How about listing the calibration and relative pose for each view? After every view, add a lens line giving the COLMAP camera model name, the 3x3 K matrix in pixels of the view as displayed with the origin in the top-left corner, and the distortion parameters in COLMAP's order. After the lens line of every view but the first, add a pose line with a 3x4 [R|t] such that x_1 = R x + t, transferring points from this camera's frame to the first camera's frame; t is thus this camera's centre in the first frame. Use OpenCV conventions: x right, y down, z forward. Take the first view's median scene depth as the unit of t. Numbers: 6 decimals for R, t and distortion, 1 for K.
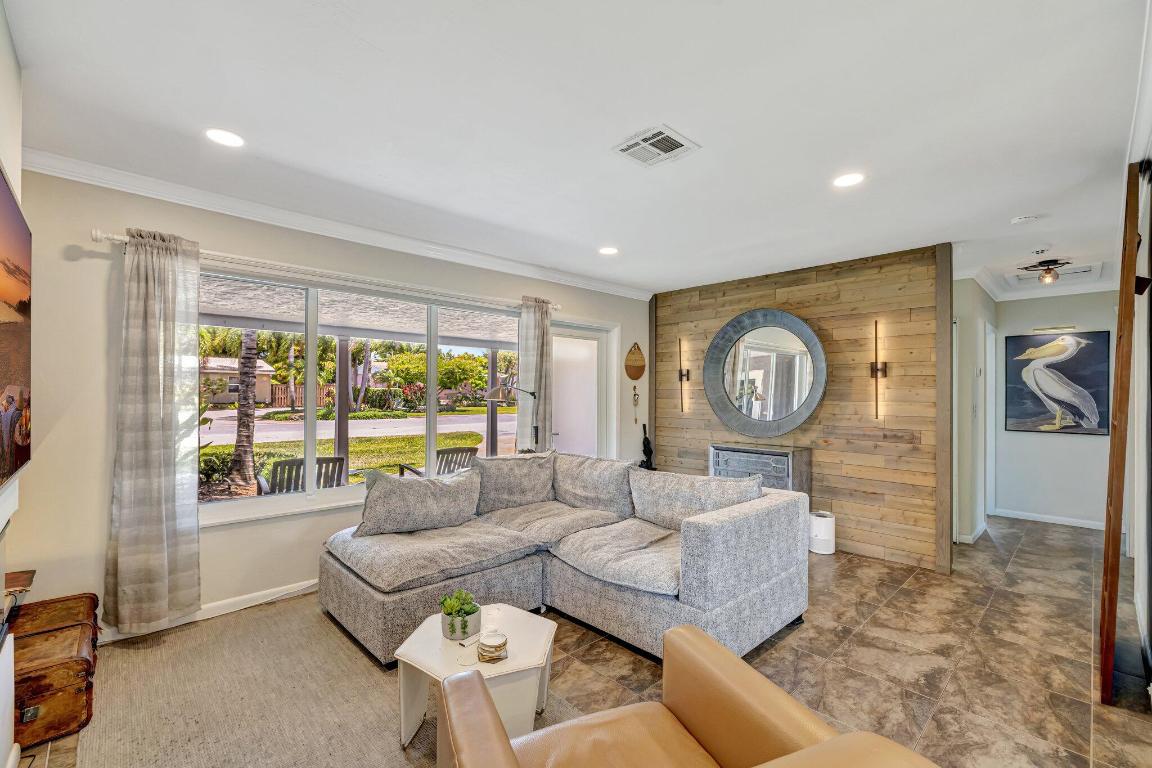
lens RADIAL K [[489.6, 0, 572.6], [0, 489.6, 392.5], [0, 0, 1]] dist [-0.001890, 0.002010]
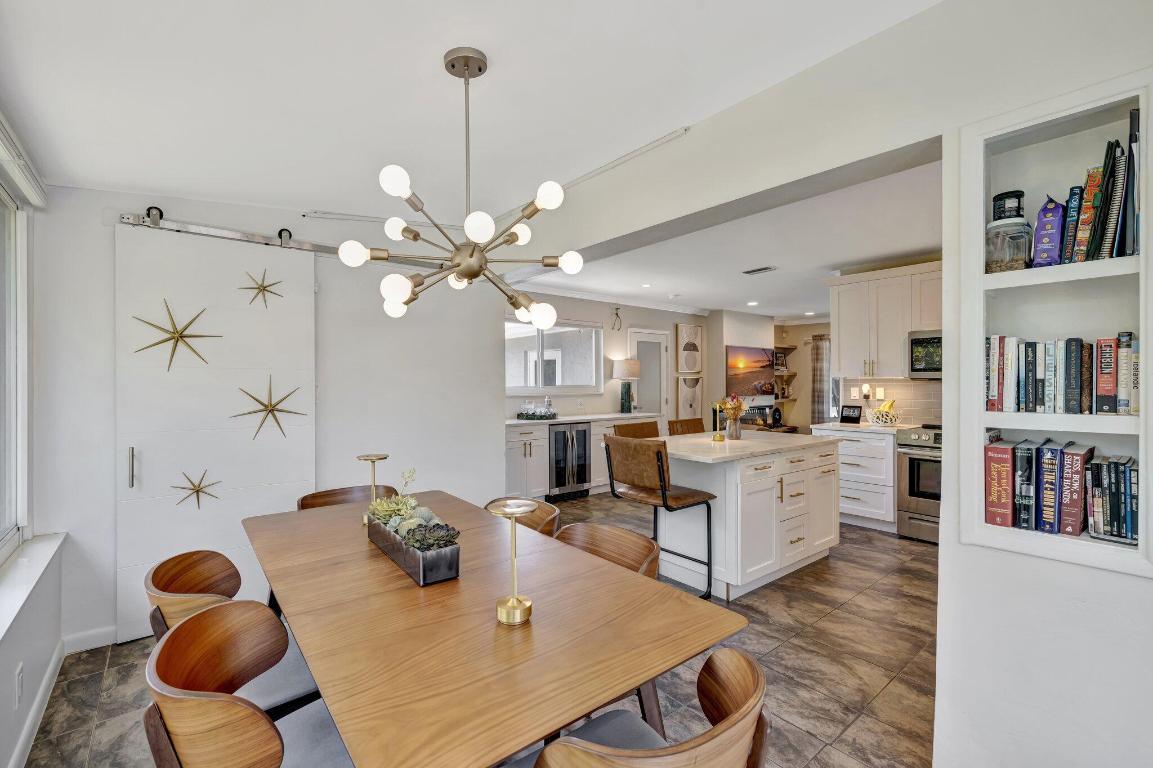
lens RADIAL K [[490.0, 0, 567.6], [0, 490.0, 384.3], [0, 0, 1]] dist [-0.001890, 0.002010]
pose [[-0.096475, -0.001690, -0.995334, 1.673174], [0.001142, 0.999998, -0.001809, 0.016002], [0.995335, -0.001311, -0.096473, -0.258710]]
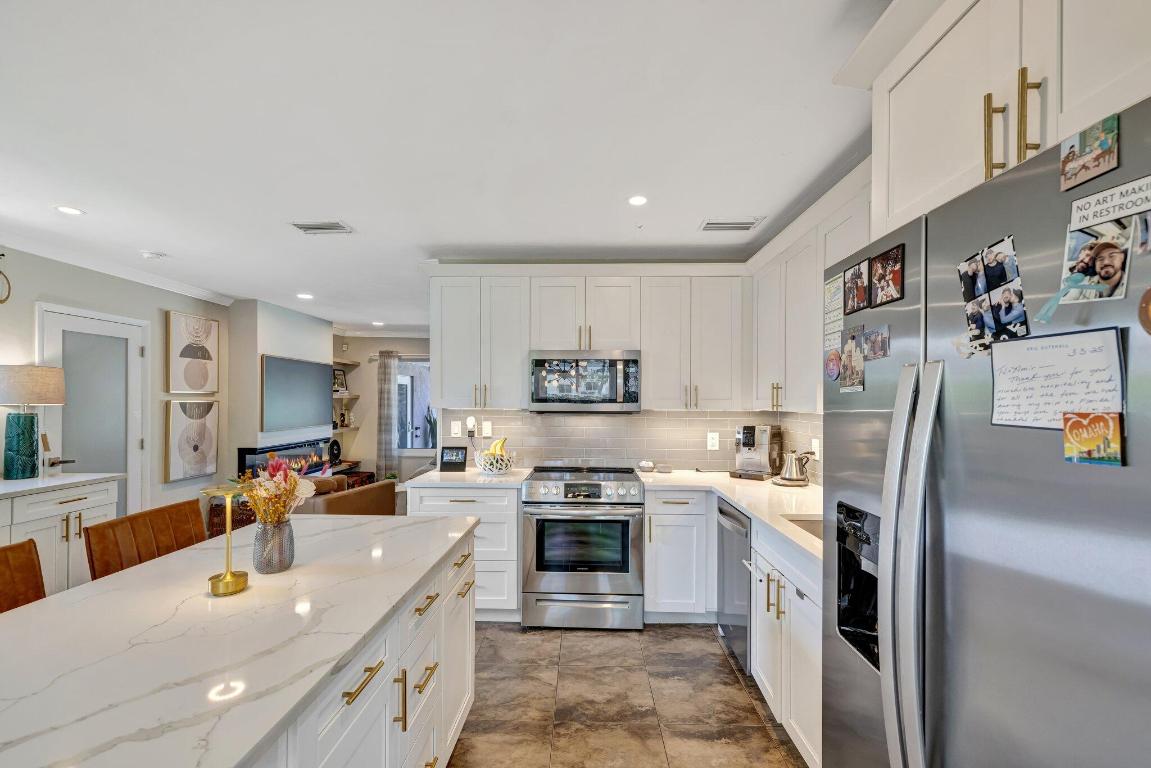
lens RADIAL K [[489.1, 0, 577.3], [0, 489.1, 398.8], [0, 0, 1]] dist [-0.001890, 0.002010]
pose [[0.710178, -0.006324, -0.703994, 1.211222], [-0.002409, 0.999932, -0.011413, -0.008098], [0.704018, 0.009801, 0.710114, -0.156969]]
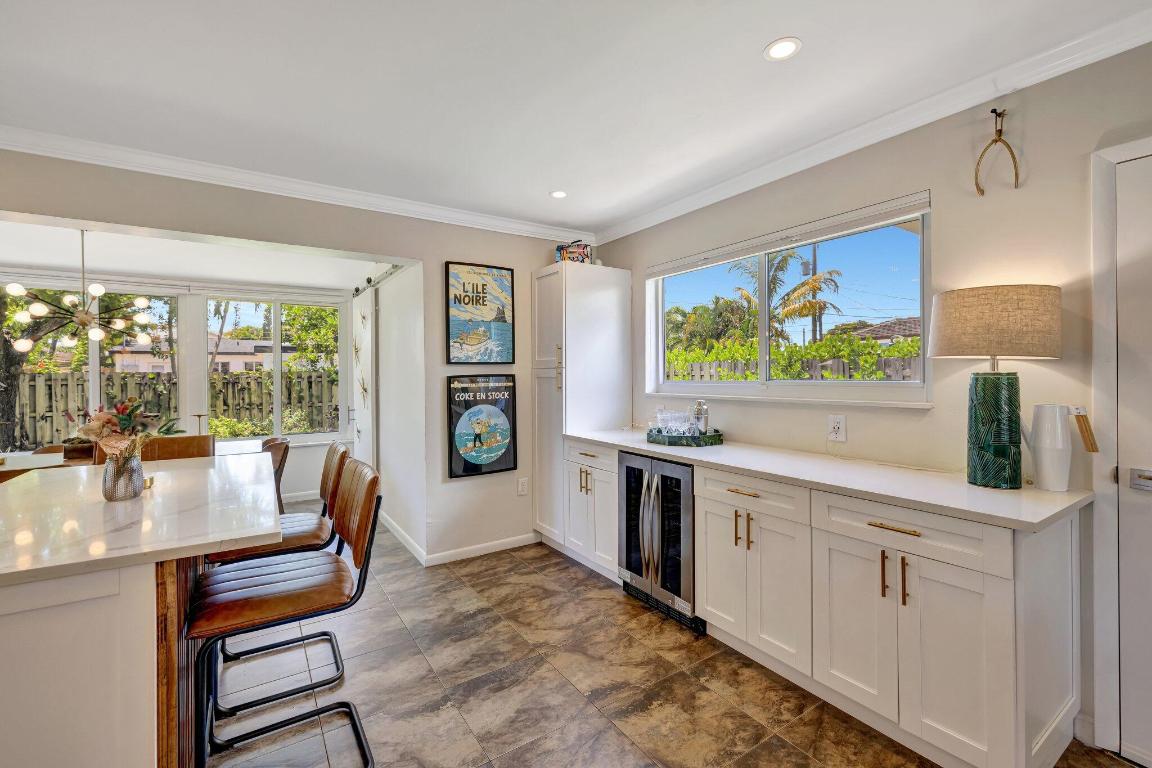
lens RADIAL K [[489.6, 0, 569.3], [0, 489.6, 375.9], [0, 0, 1]] dist [-0.001890, 0.002010]
pose [[-0.983366, -0.002368, 0.181619, 0.385604], [-0.001581, 0.999989, 0.004478, 0.008736], [-0.181627, 0.004116, -0.983359, 0.260173]]
